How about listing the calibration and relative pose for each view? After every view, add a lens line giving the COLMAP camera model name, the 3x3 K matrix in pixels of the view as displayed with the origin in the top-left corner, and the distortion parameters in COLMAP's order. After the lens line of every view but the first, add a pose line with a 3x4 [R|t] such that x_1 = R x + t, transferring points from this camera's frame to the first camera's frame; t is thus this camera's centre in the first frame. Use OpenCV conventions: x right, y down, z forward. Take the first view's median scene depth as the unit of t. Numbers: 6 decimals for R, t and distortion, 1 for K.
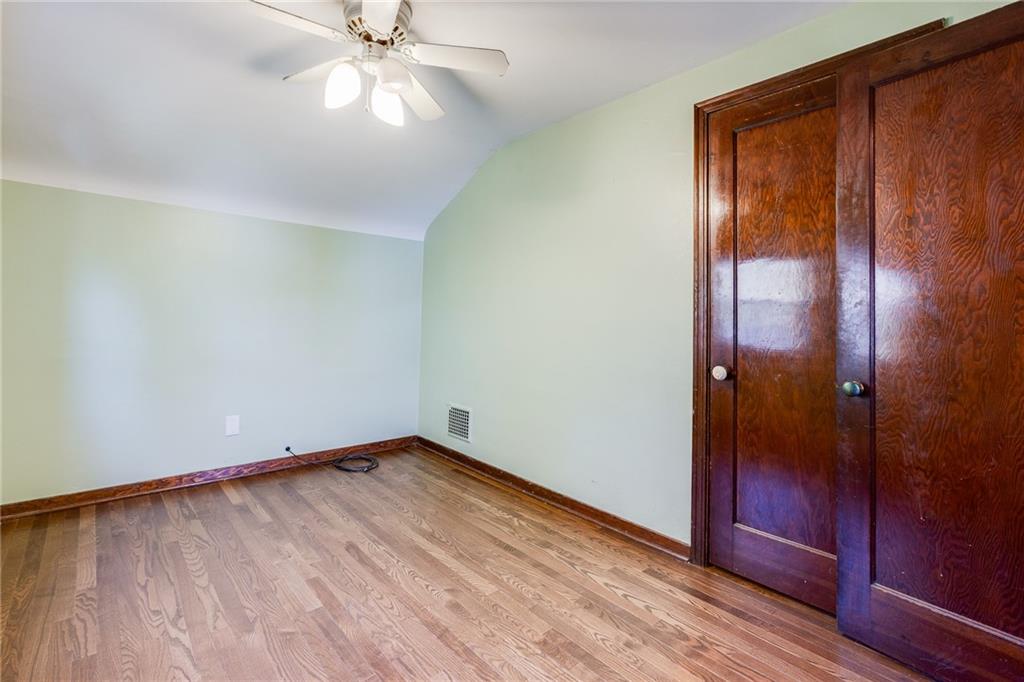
lens RADIAL K [[470.3, 0, 506.8], [0, 470.3, 331.4], [0, 0, 1]] dist [-0.004823, -0.000103]
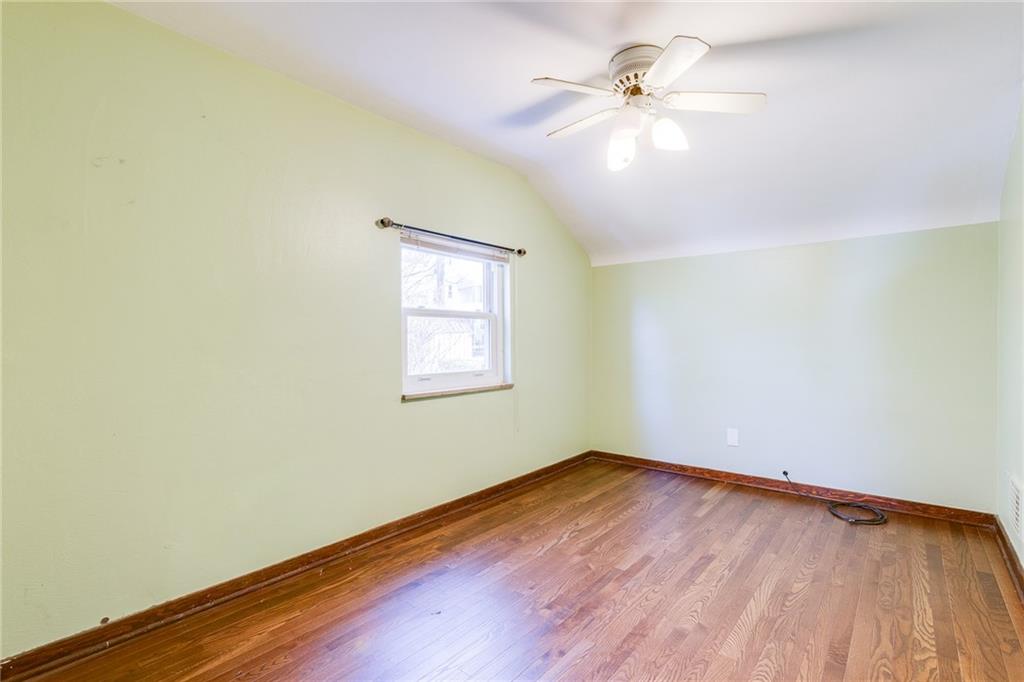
lens RADIAL K [[478.4, 0, 527.2], [0, 478.4, 358.9], [0, 0, 1]] dist [-0.002241, 0.000246]
pose [[0.162275, 0.012917, -0.986661, 0.620670], [-0.016431, 0.999811, 0.010387, 0.006953], [0.986609, 0.014527, 0.162457, 0.396630]]
